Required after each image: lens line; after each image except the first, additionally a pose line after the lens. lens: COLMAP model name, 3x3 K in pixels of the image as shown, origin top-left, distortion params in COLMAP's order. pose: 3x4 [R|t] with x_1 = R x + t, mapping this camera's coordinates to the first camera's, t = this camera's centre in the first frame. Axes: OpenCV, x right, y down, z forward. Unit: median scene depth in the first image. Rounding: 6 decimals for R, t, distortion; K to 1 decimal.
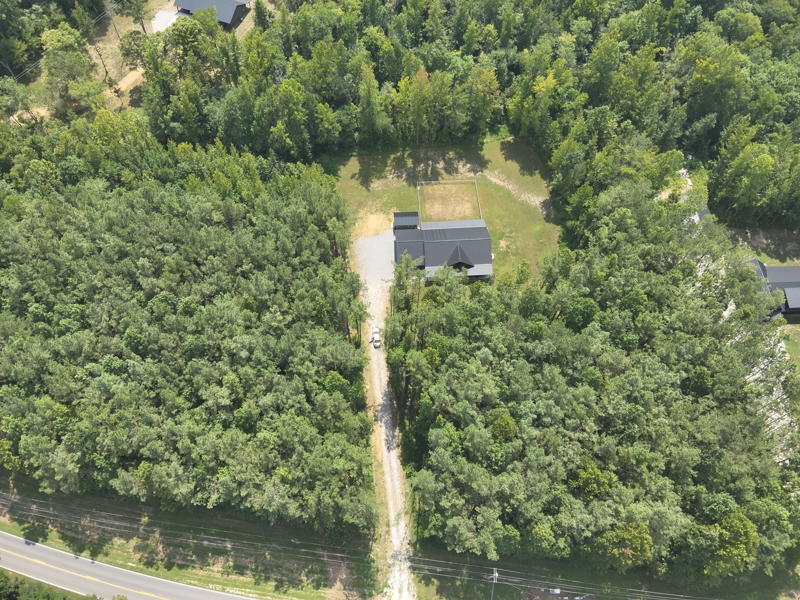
lens RADIAL K [[594.4, 0, 400.0], [0, 594.4, 300.0], [0, 0, 1]] dist [0.044420, -0.138894]
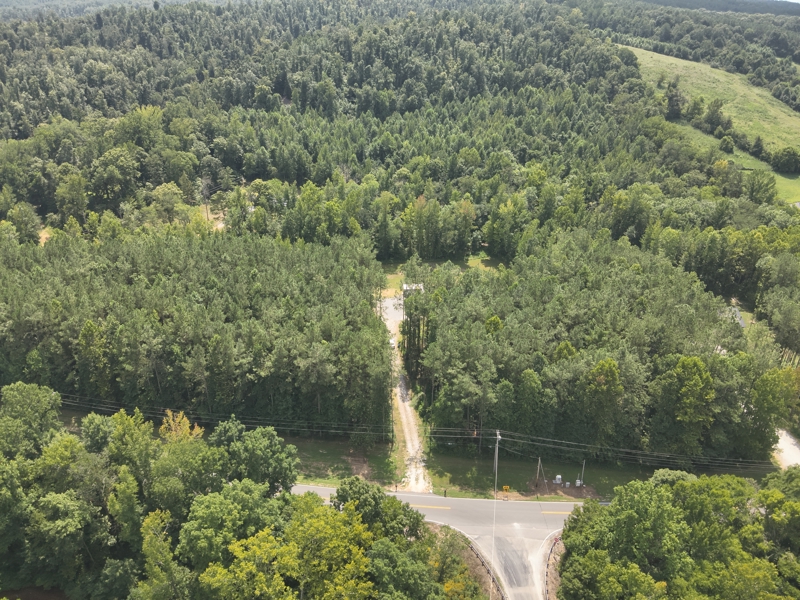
lens RADIAL K [[580.5, 0, 400.0], [0, 580.5, 300.0], [0, 0, 1]] dist [0.076366, -0.169147]
pose [[0.999963, -0.007145, 0.004766, -0.032069], [0.008587, 0.842549, -0.538551, 0.757848], [-0.000168, 0.538572, 0.842580, -0.090818]]
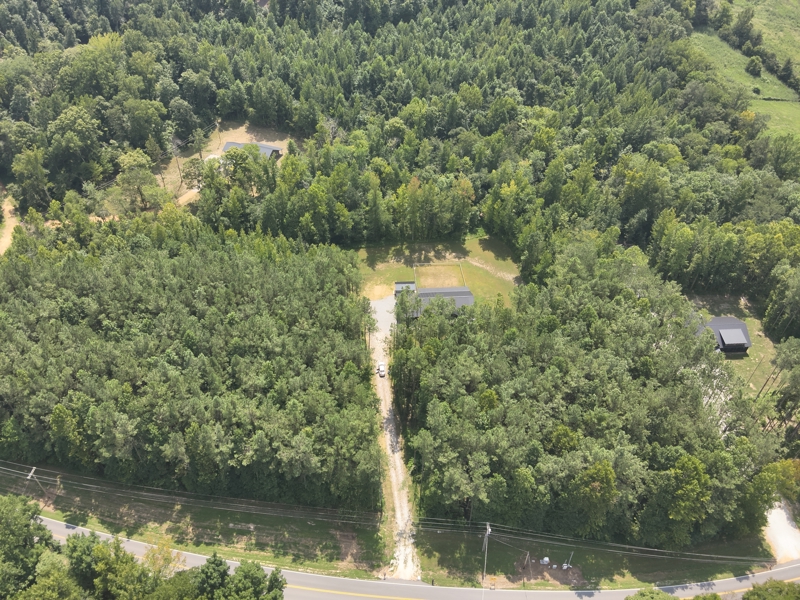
lens RADIAL K [[580.5, 0, 400.0], [0, 580.5, 300.0], [0, 0, 1]] dist [0.076366, -0.169147]
pose [[0.999926, -0.007849, 0.009309, -0.015077], [0.010383, 0.948966, -0.315206, 0.353091], [-0.006360, 0.315279, 0.948978, -0.182009]]
